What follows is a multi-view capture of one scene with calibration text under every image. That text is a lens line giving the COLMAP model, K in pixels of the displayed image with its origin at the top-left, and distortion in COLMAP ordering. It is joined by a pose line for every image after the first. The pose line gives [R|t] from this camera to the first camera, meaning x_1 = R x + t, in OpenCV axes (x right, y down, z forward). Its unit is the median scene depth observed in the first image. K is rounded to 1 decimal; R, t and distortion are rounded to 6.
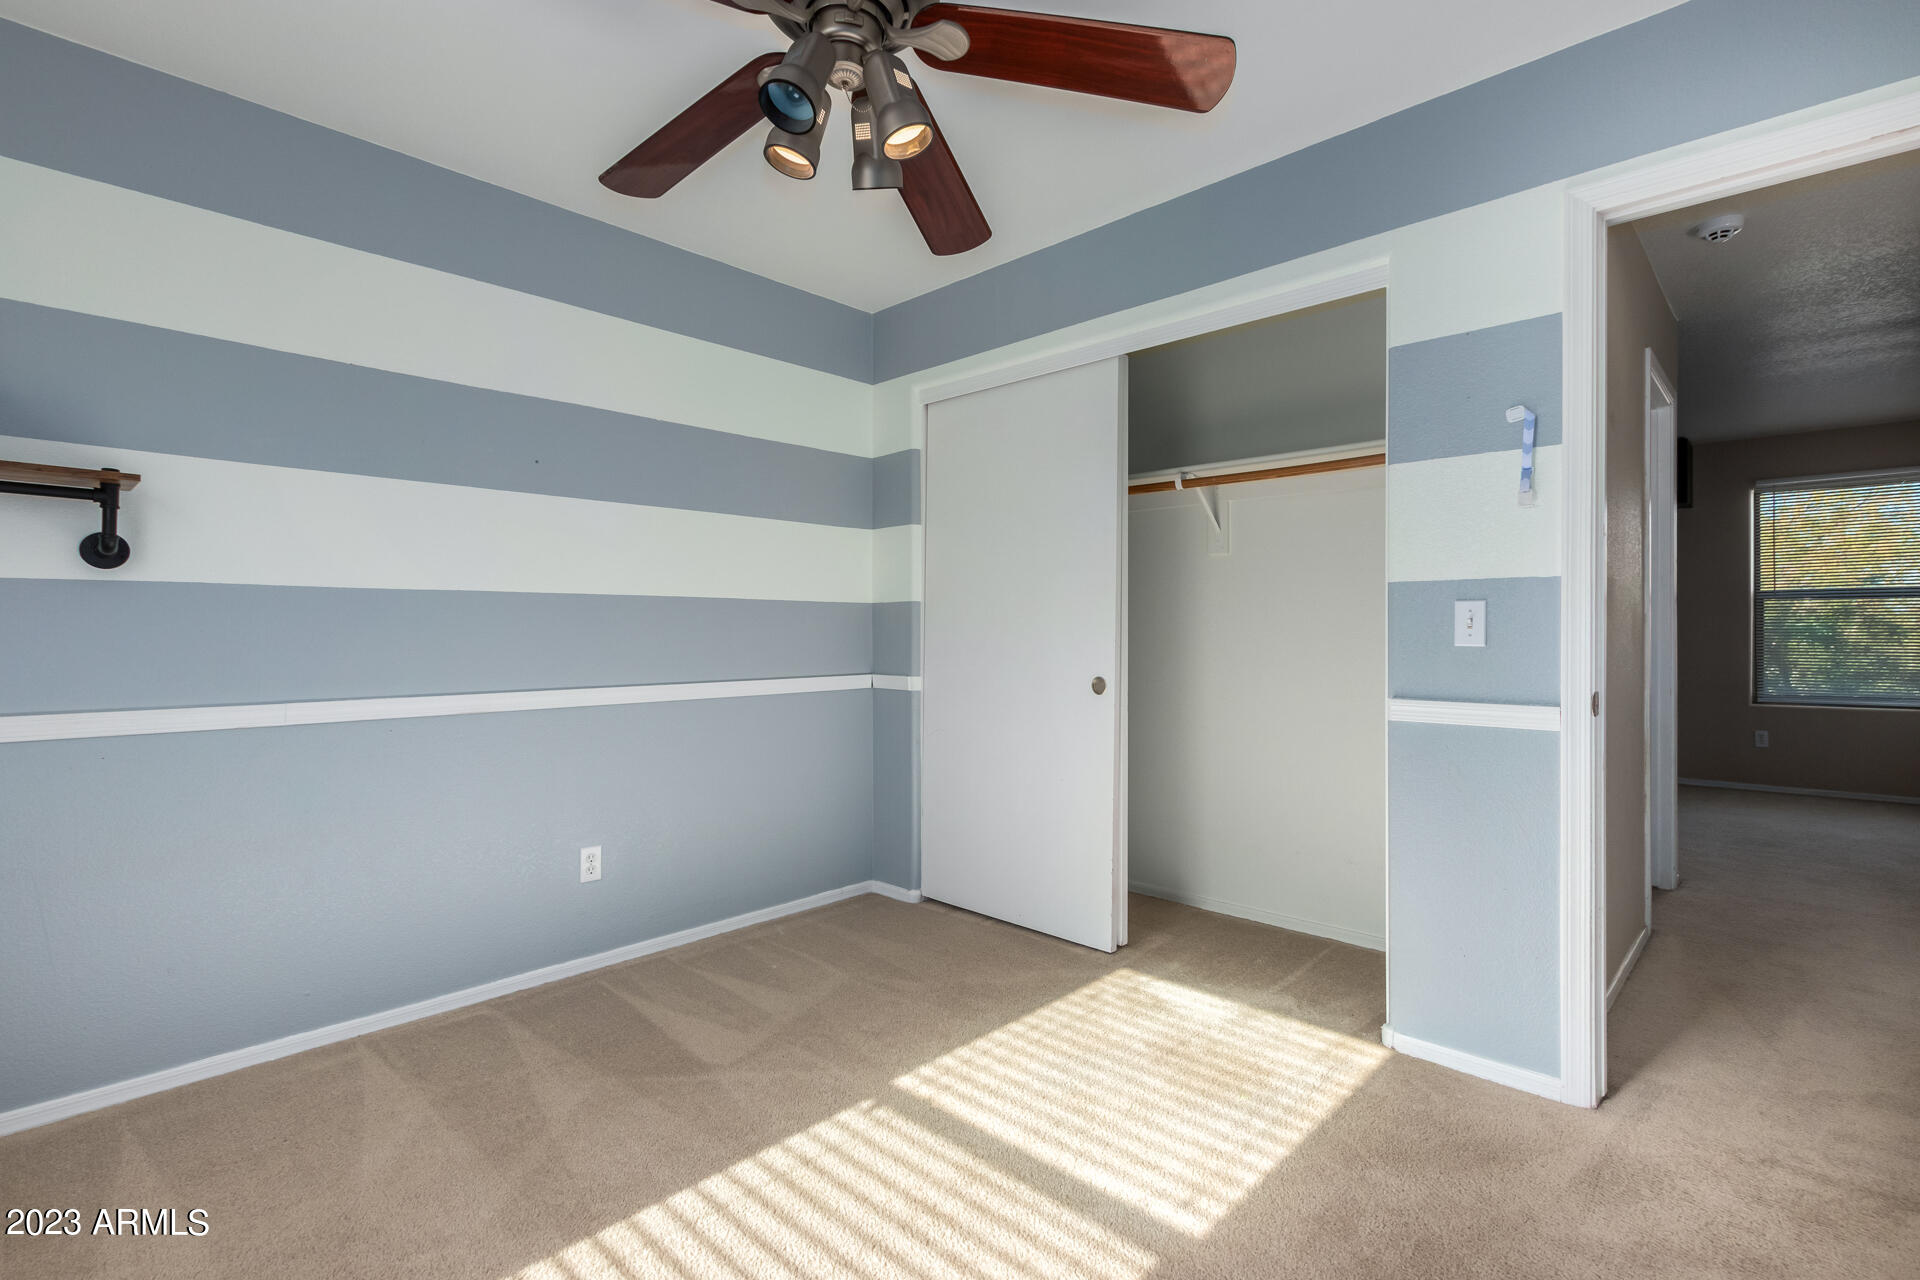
lens RADIAL K [[902.1, 0, 960.3], [0, 902.1, 632.1], [0, 0, 1]] dist [0.000188, 0.000006]
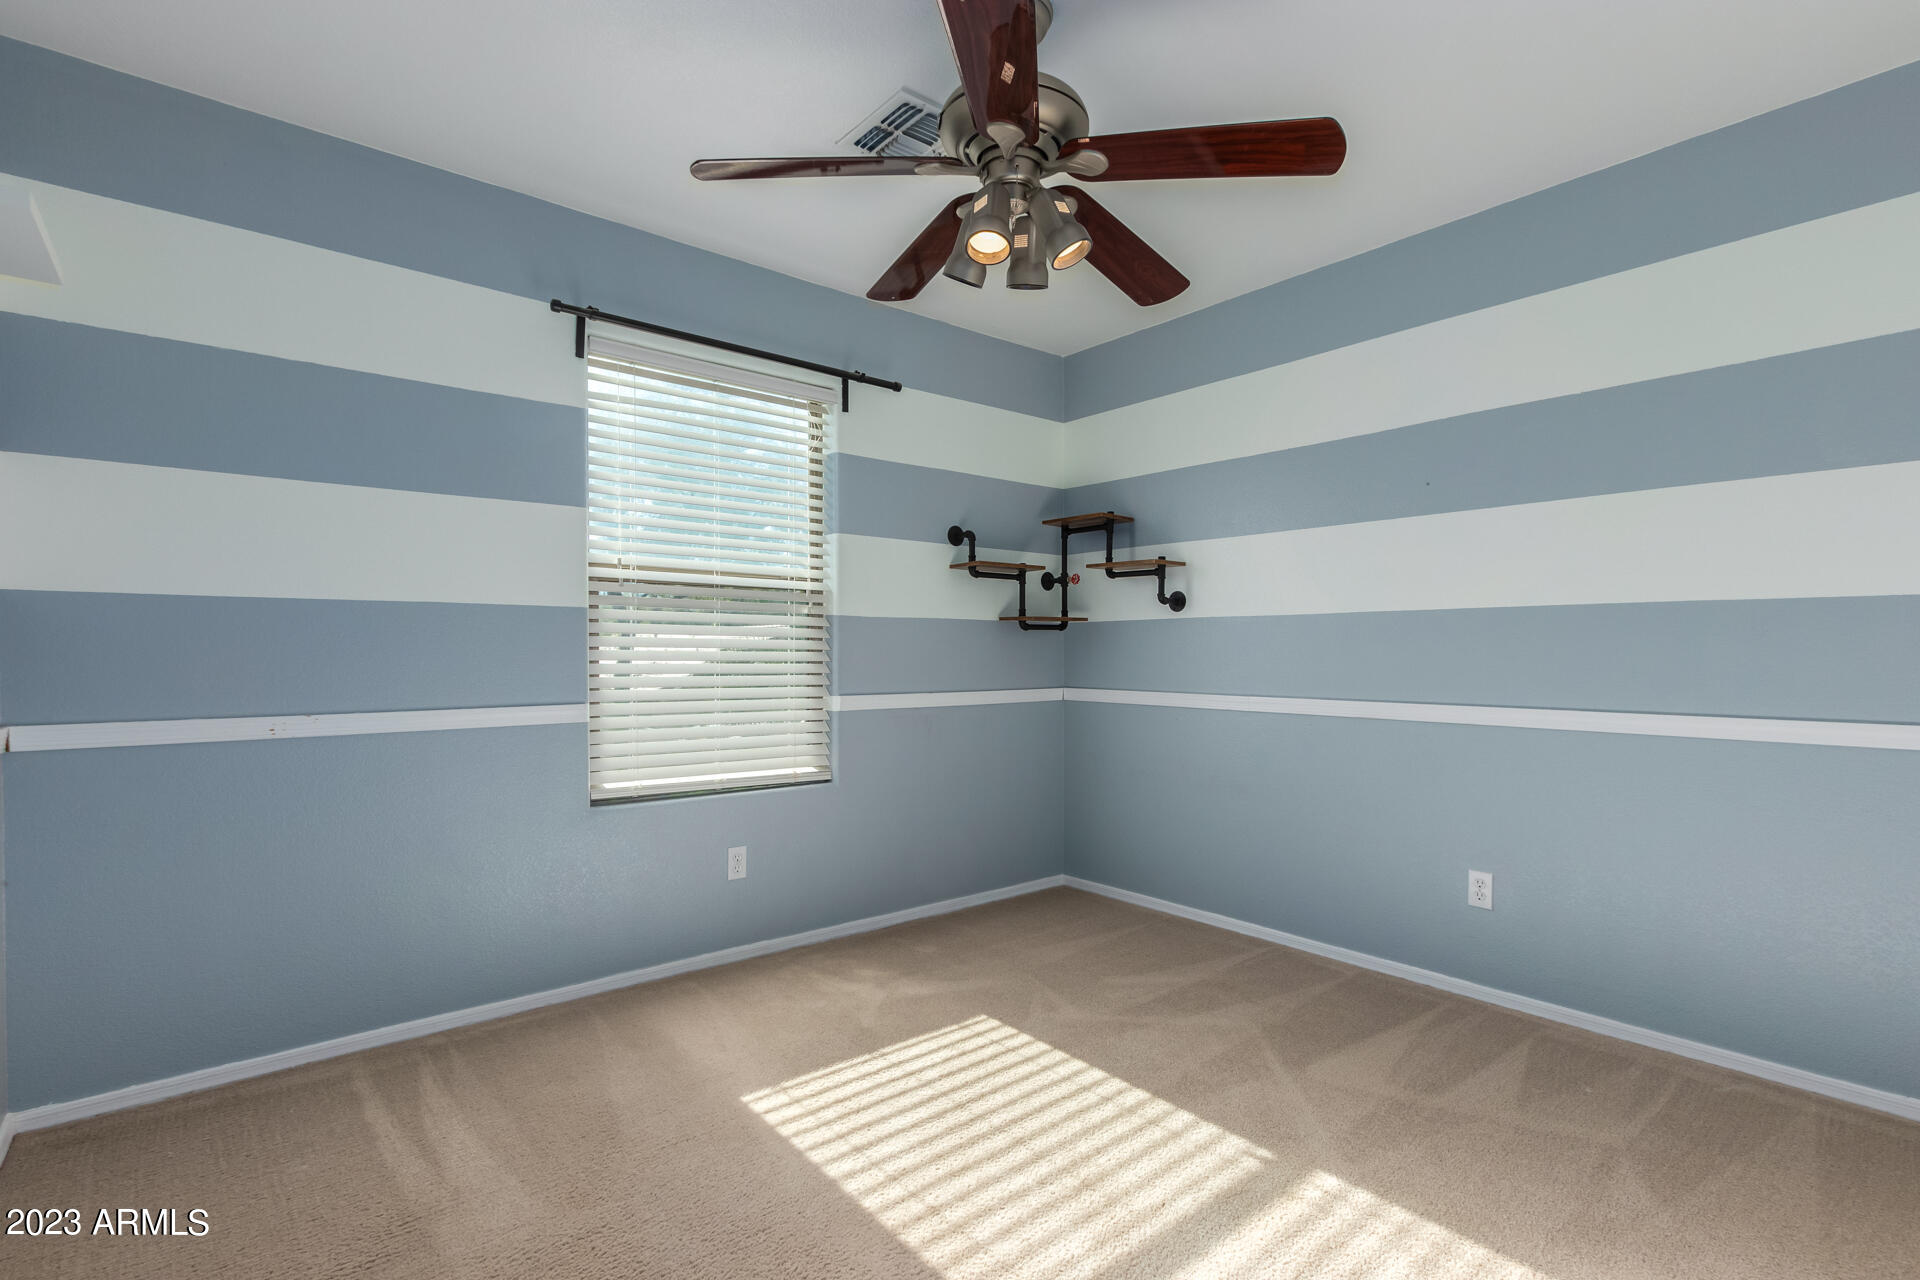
lens RADIAL K [[886.5, 0, 961.2], [0, 886.5, 650.7], [0, 0, 1]] dist [0.008279, 0.000337]
pose [[-0.110614, 0.007965, -0.993831, 0.840697], [-0.000327, 0.999968, 0.008051, -0.008314], [0.993863, 0.001215, -0.110608, 0.780879]]
